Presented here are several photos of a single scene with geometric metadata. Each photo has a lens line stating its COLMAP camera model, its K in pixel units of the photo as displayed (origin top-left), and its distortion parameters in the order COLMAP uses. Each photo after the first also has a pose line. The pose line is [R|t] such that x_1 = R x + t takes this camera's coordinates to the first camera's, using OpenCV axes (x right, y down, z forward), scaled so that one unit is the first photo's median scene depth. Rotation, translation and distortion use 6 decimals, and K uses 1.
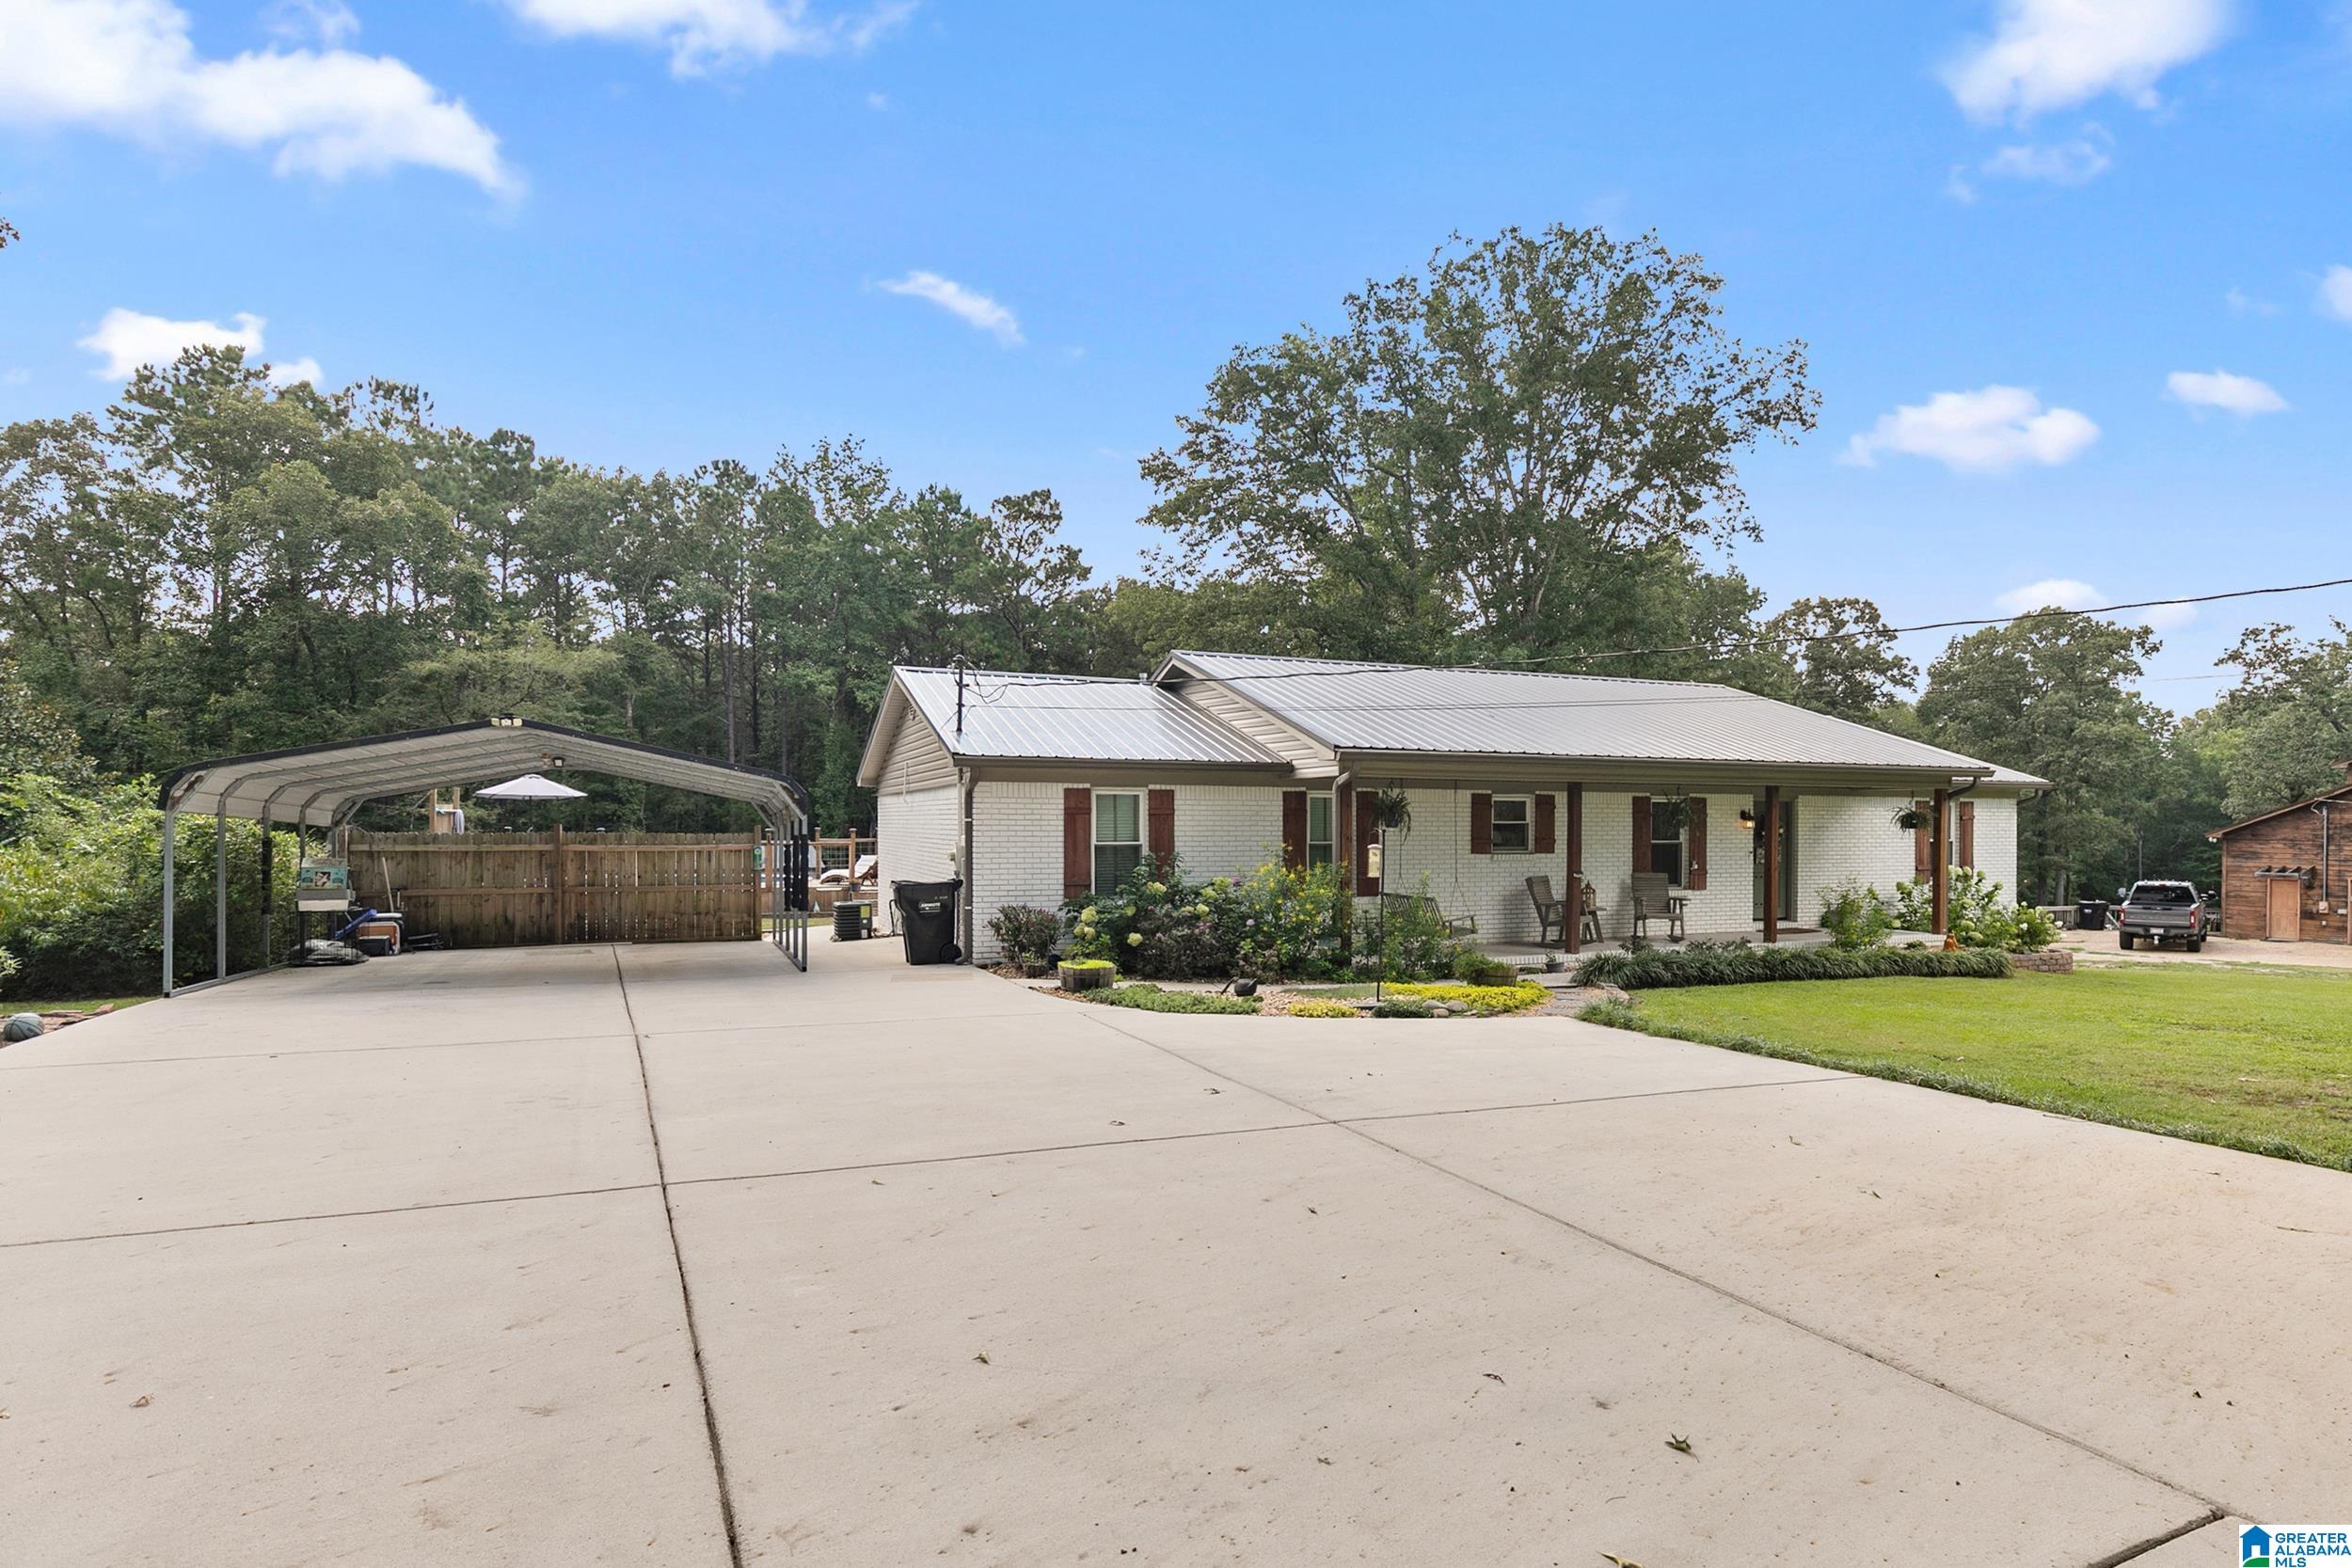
lens RADIAL K [[1158.3, 0, 1235.8], [0, 1158.3, 826.4], [0, 0, 1]] dist [0.003643, -0.002834]
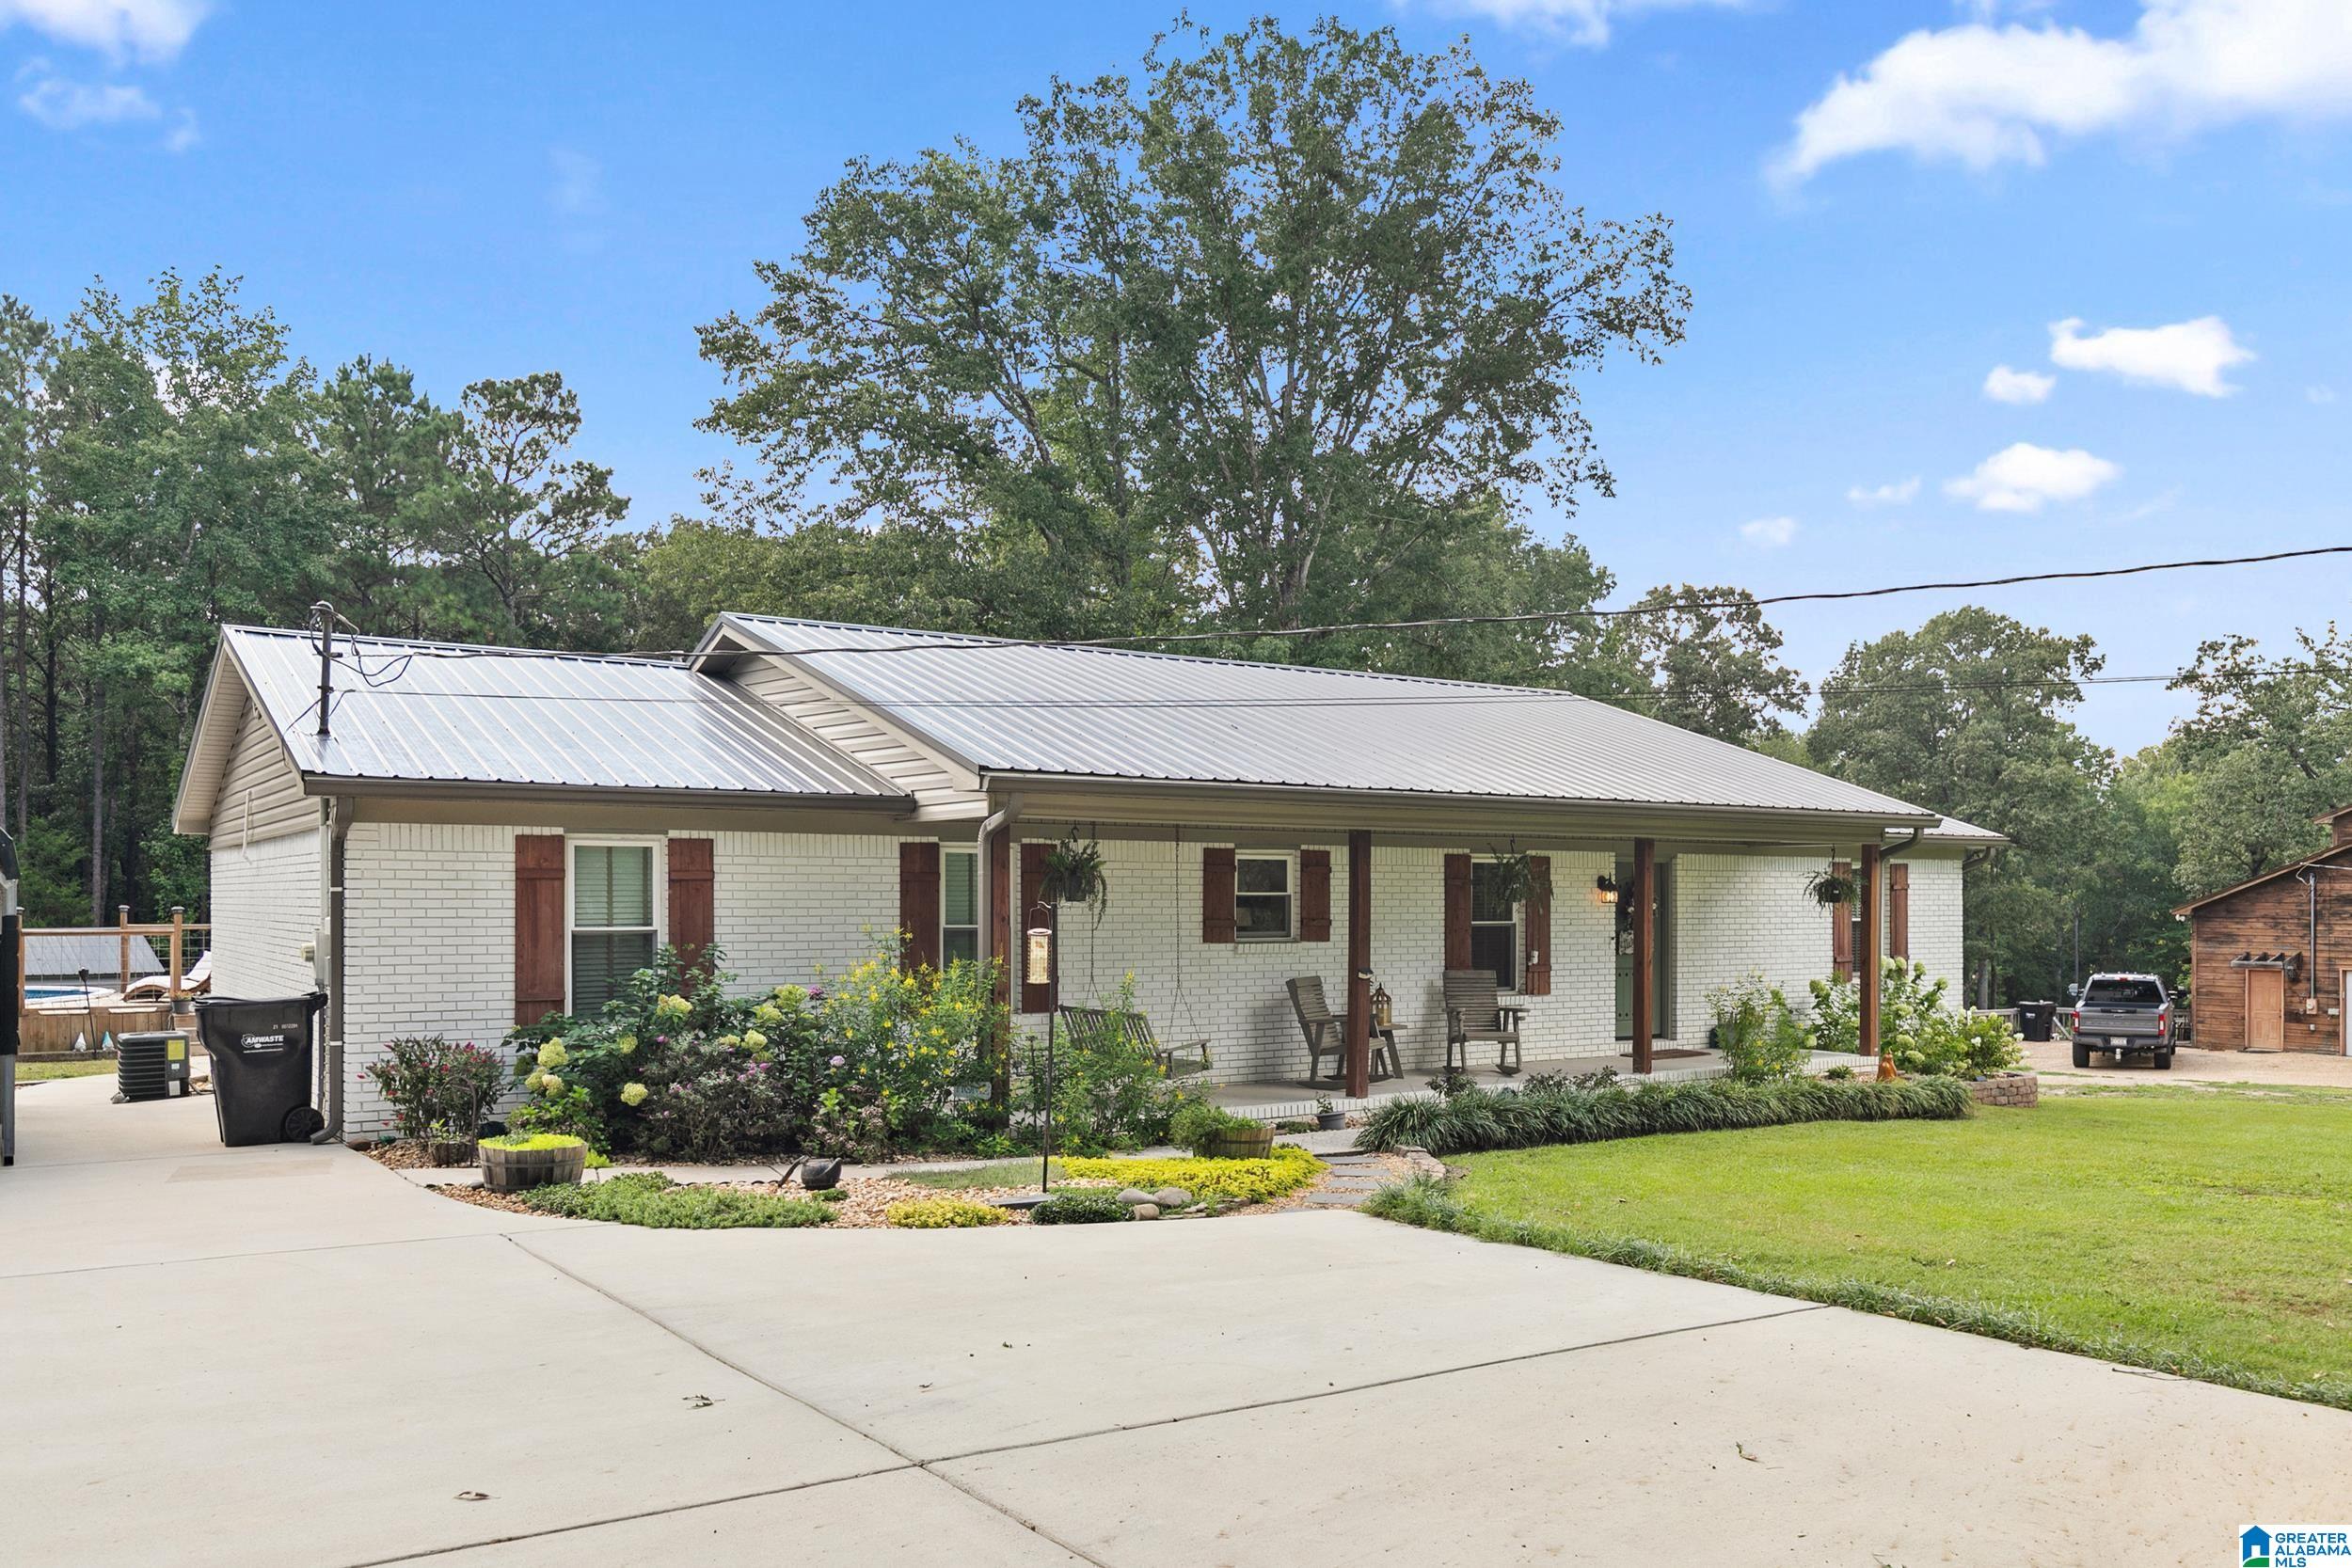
lens RADIAL K [[1705.8, 0, 1179.4], [0, 1705.8, 886.3], [0, 0, 1]] dist [0.009951, -0.010110]
pose [[0.983709, -0.000327, 0.179769, 0.008759], [0.002139, 0.999949, -0.009882, 0.000675], [-0.179756, 0.010105, 0.983659, 0.032084]]
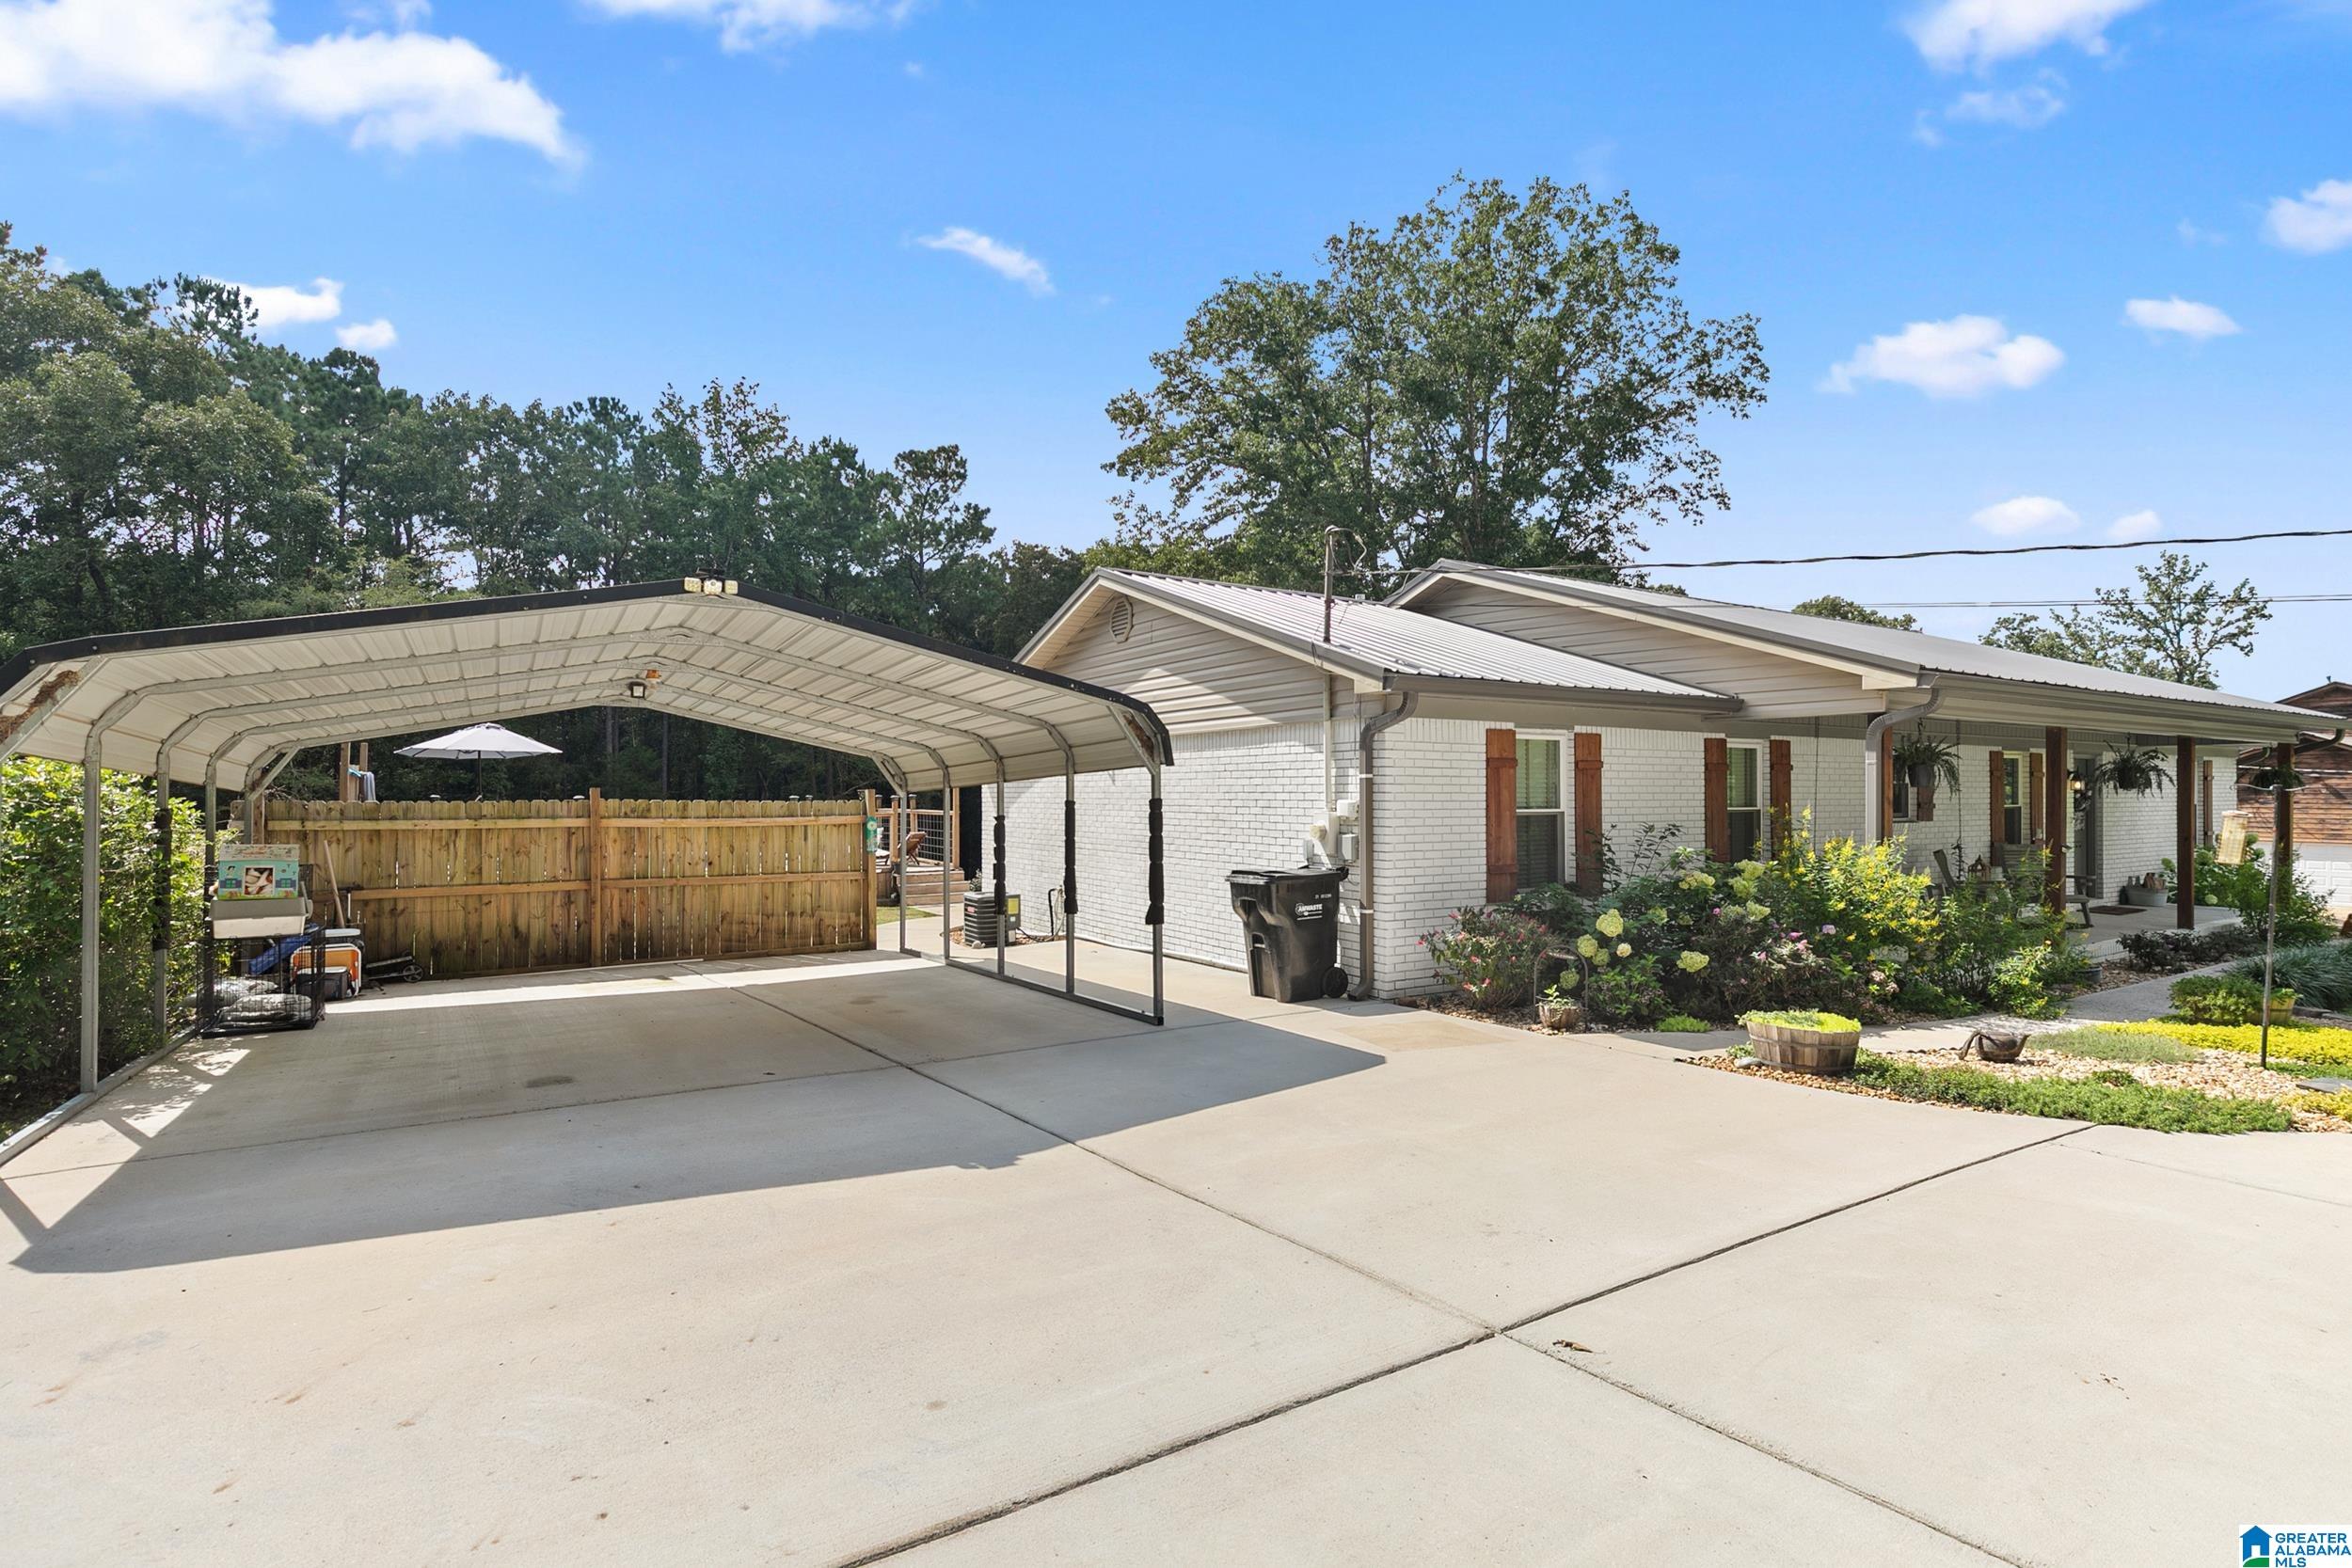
lens RADIAL K [[1081.2, 0, 1201.1], [0, 1081.2, 785.7], [0, 0, 1]] dist [-0.001033, 0.001537]
pose [[0.990781, -0.002793, 0.135443, -0.134429], [0.004011, 0.999954, -0.008719, 0.001525], [-0.135413, 0.009182, 0.990747, 0.137129]]
